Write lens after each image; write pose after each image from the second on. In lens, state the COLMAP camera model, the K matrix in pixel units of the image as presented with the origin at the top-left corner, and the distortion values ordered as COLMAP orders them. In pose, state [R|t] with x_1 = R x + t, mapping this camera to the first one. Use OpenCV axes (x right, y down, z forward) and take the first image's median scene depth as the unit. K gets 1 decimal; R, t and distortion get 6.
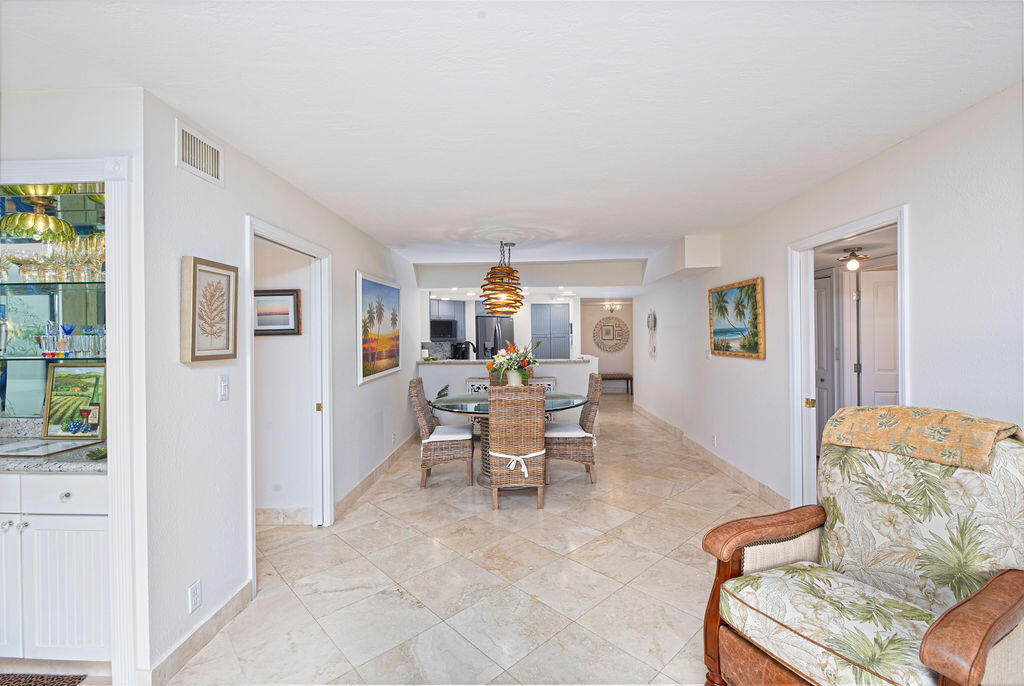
lens RADIAL K [[457.1, 0, 508.7], [0, 457.1, 312.6], [0, 0, 1]] dist [-0.000302, -0.000361]
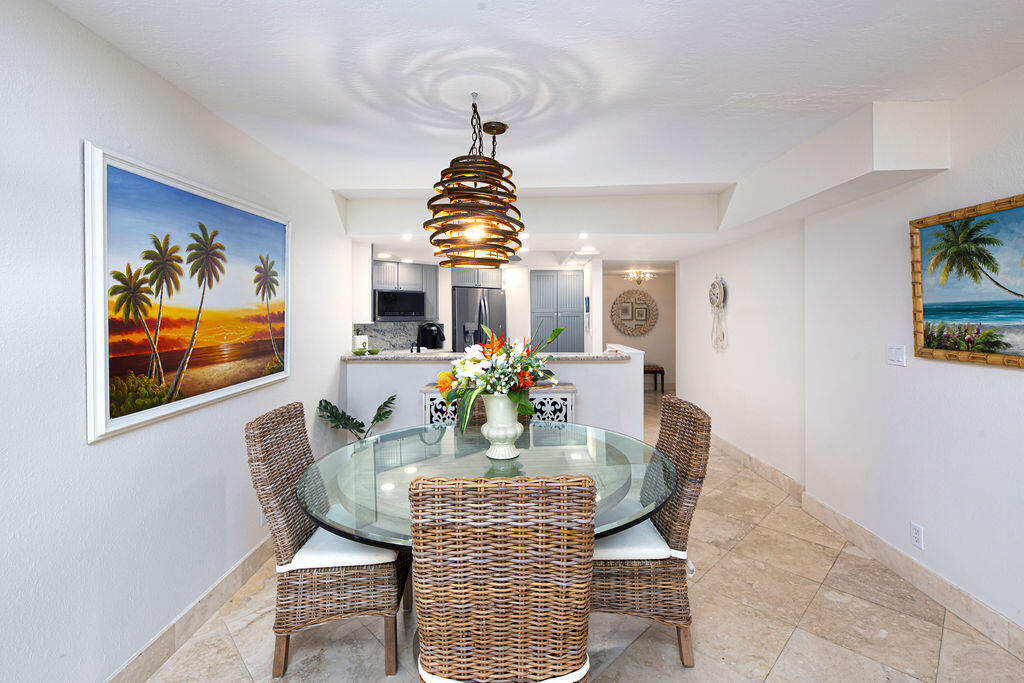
lens RADIAL K [[457.1, 0, 508.7], [0, 457.1, 311.1], [0, 0, 1]] dist [-0.000302, -0.000361]
pose [[0.999895, 0.006638, 0.012908, 0.012635], [-0.007192, 0.999037, 0.043289, 0.026648], [-0.012608, -0.043377, 0.998979, 0.532132]]
